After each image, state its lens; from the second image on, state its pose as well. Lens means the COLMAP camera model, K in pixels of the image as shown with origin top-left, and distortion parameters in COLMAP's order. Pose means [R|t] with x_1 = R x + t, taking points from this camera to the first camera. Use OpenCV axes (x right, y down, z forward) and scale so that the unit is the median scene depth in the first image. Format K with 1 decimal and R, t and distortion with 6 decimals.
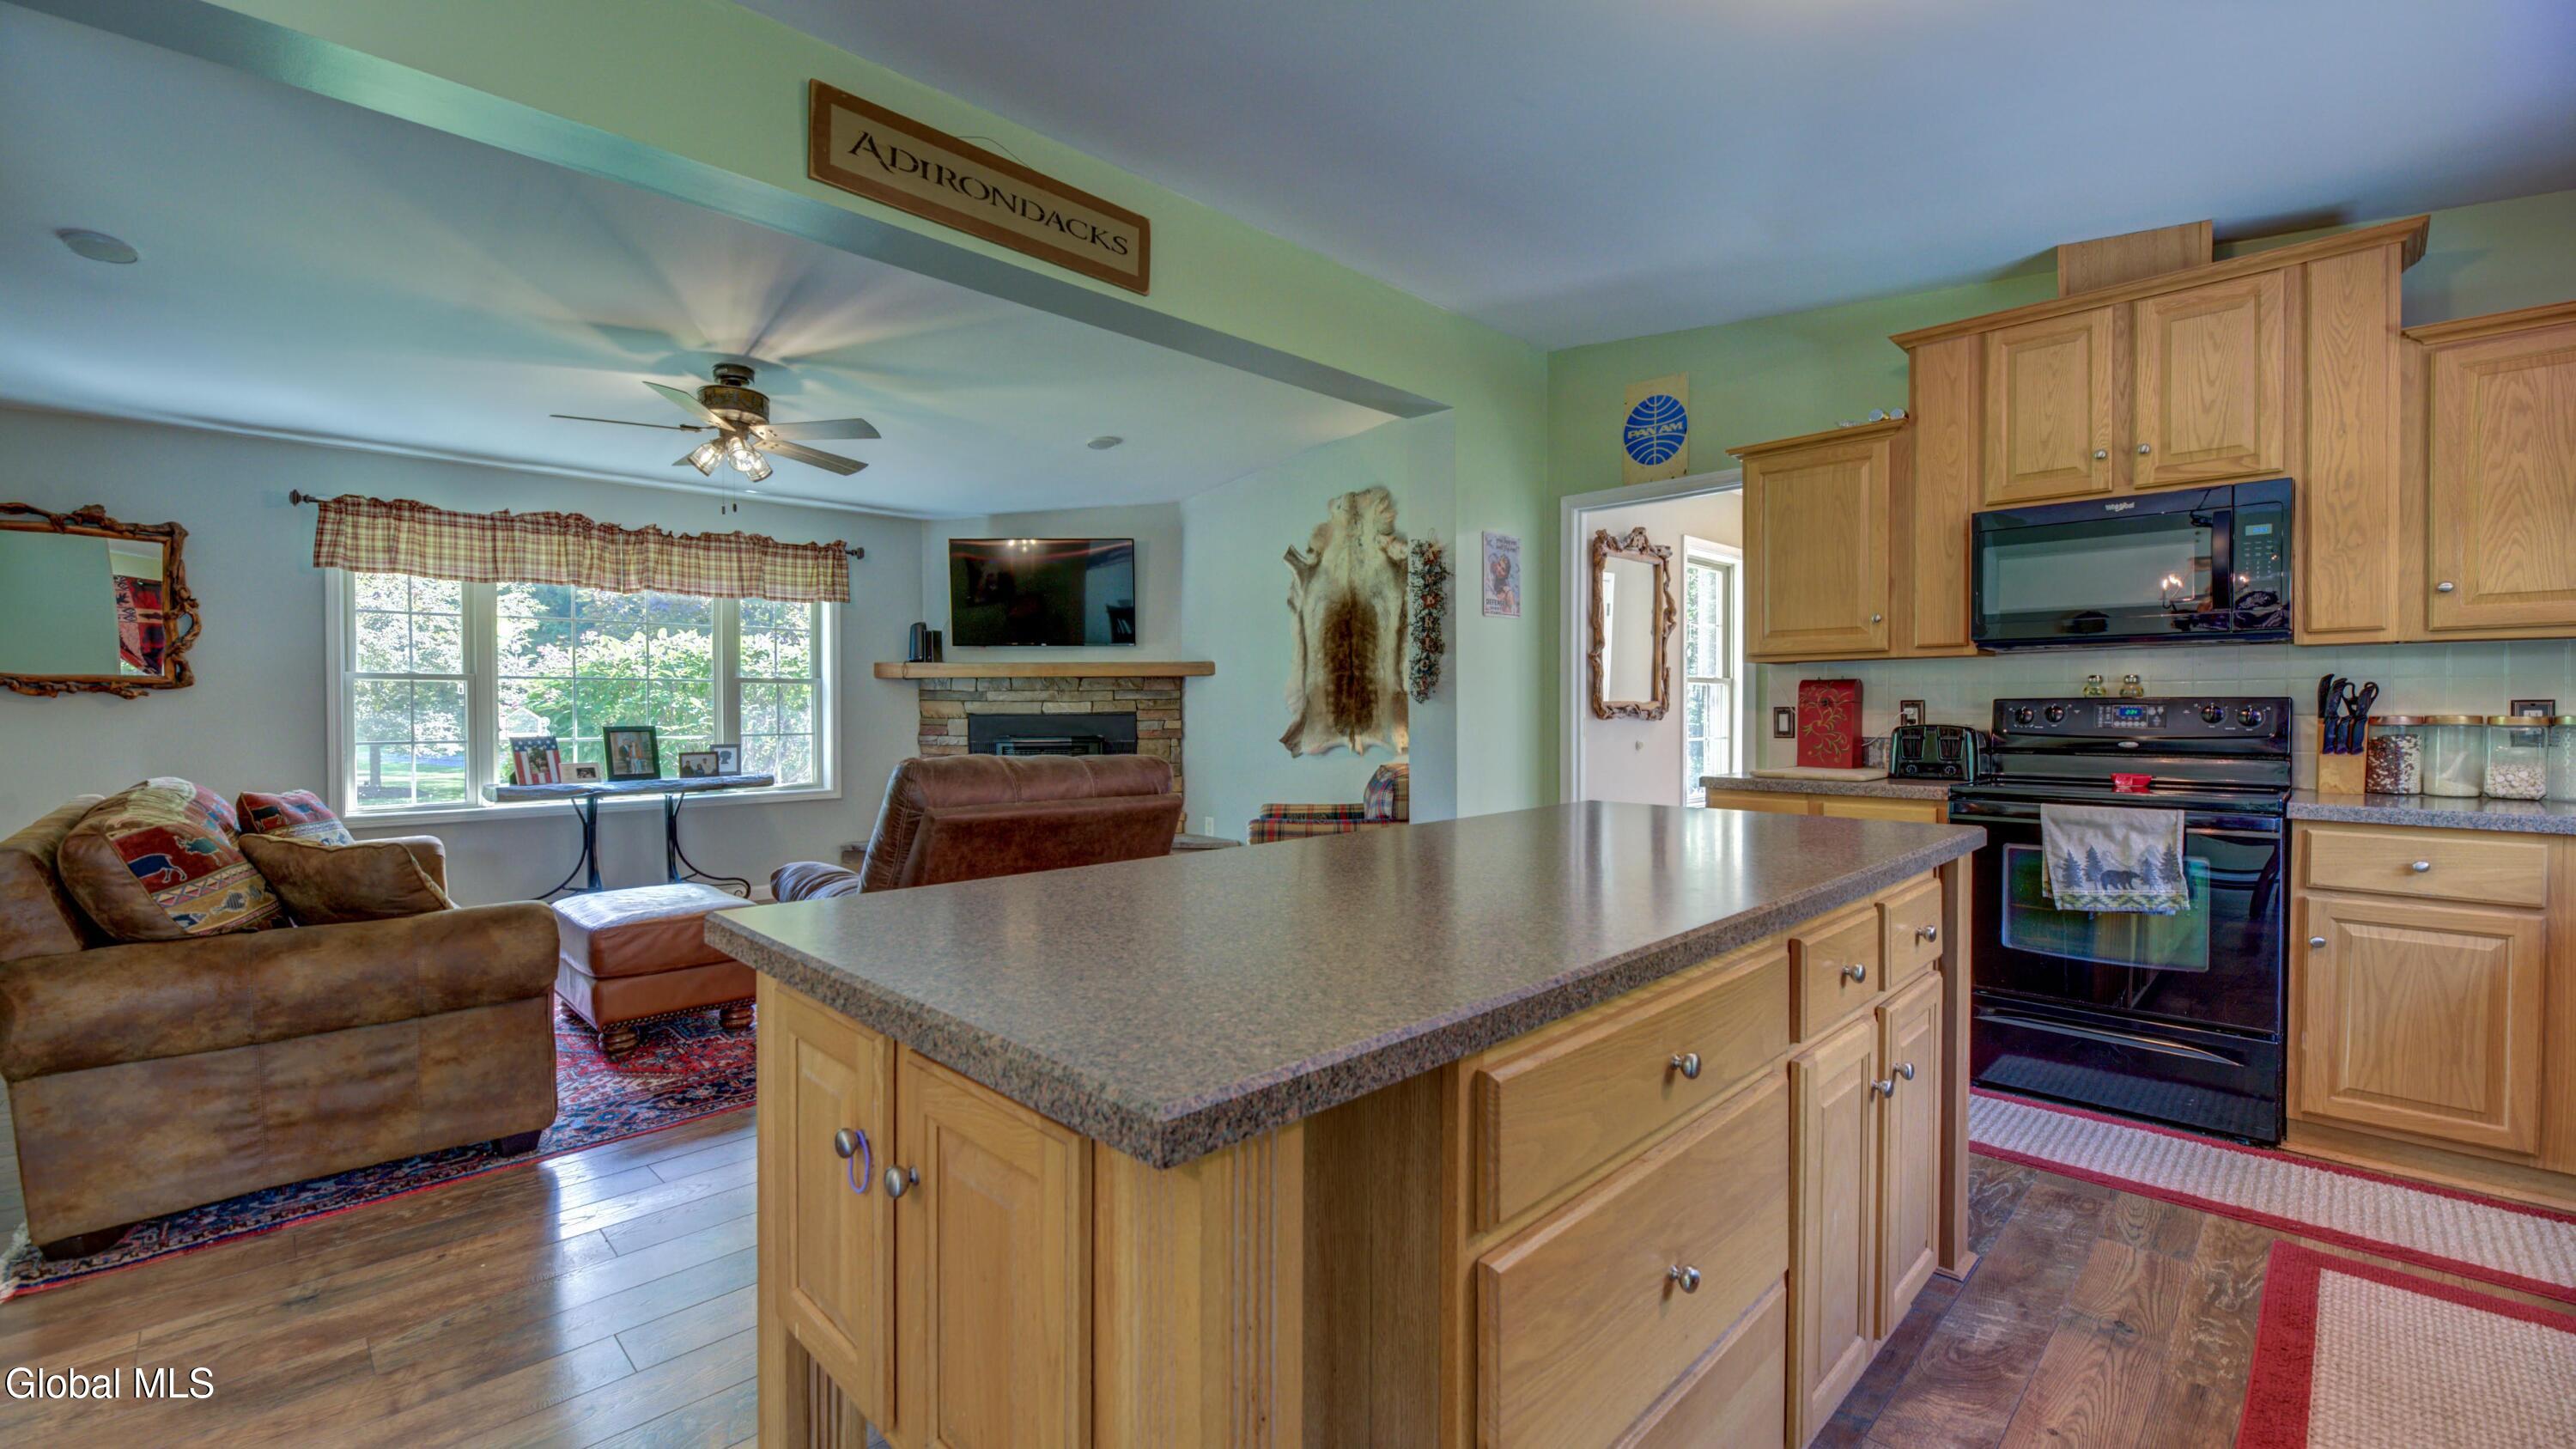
lens RADIAL K [[1052.8, 0, 1386.2], [0, 1052.8, 729.3], [0, 0, 1]] dist [-0.006876, -0.002035]
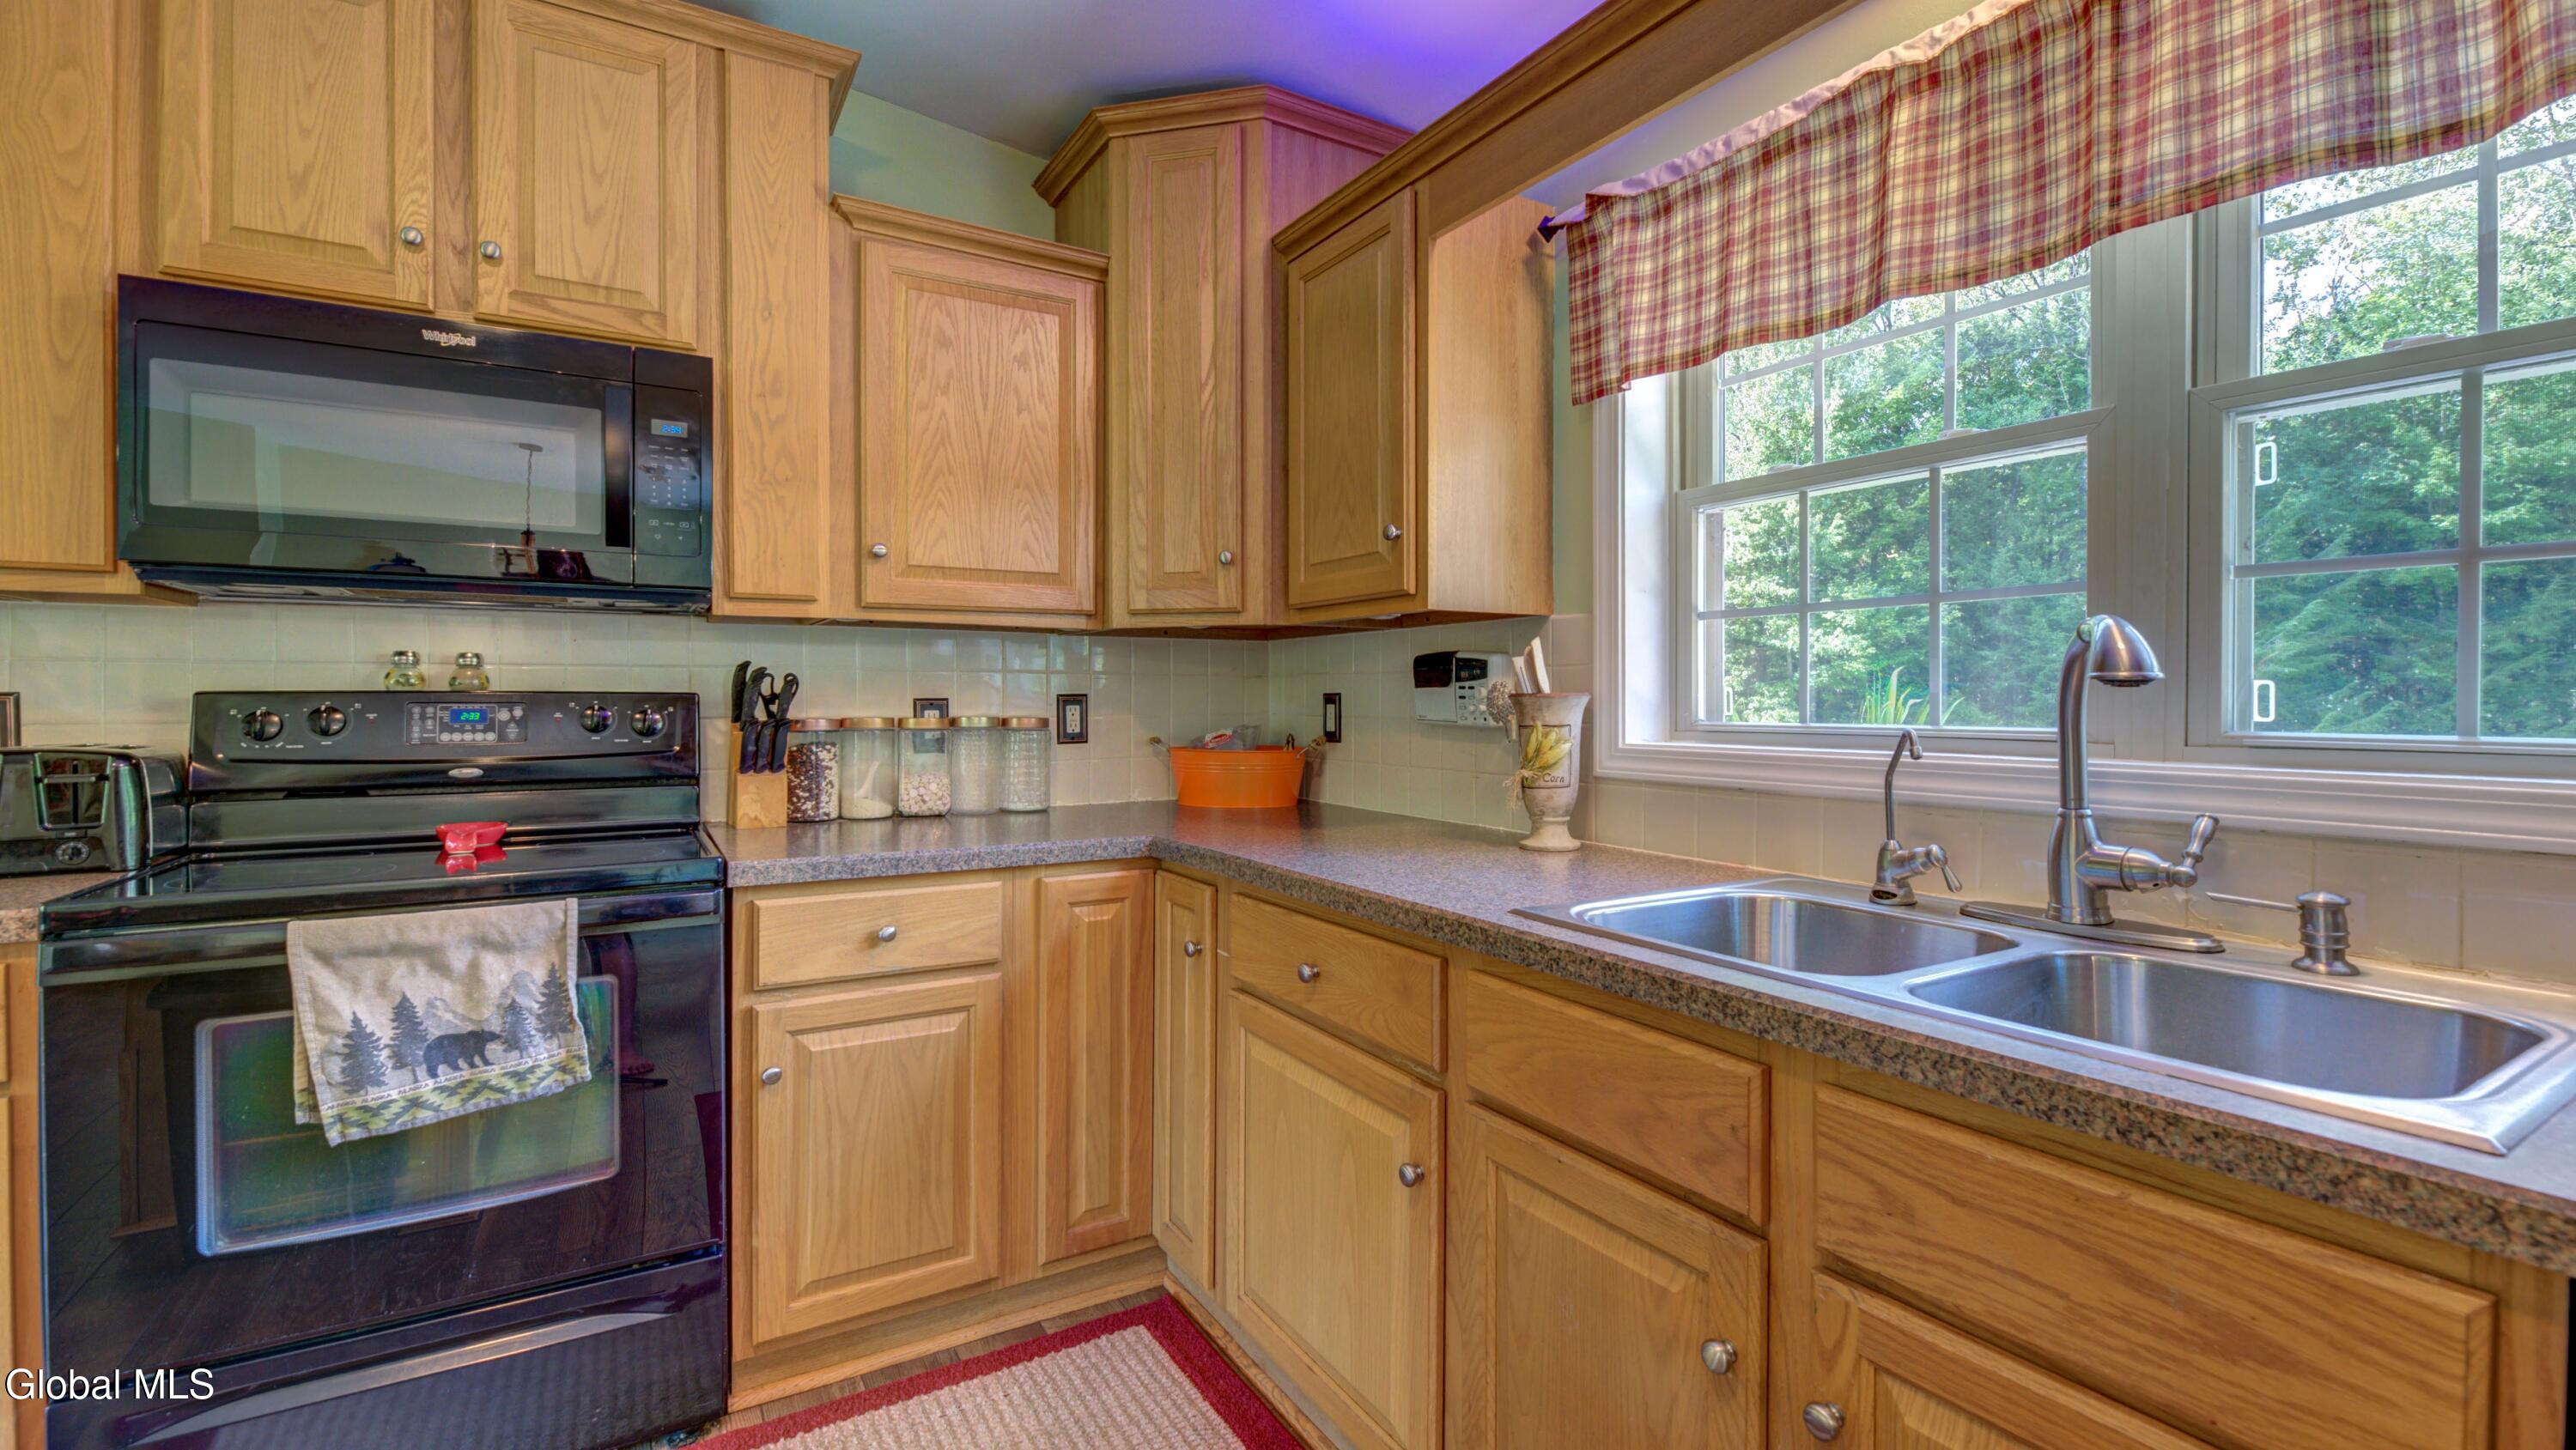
lens RADIAL K [[1052.5, 0, 1180.7], [0, 1052.5, 705.2], [0, 0, 1]] dist [-0.006876, -0.002035]
pose [[0.332341, -0.001698, 0.943158, 0.324016], [0.017638, 0.999835, -0.004415, -0.014406], [-0.942994, 0.018103, 0.332316, 0.480538]]
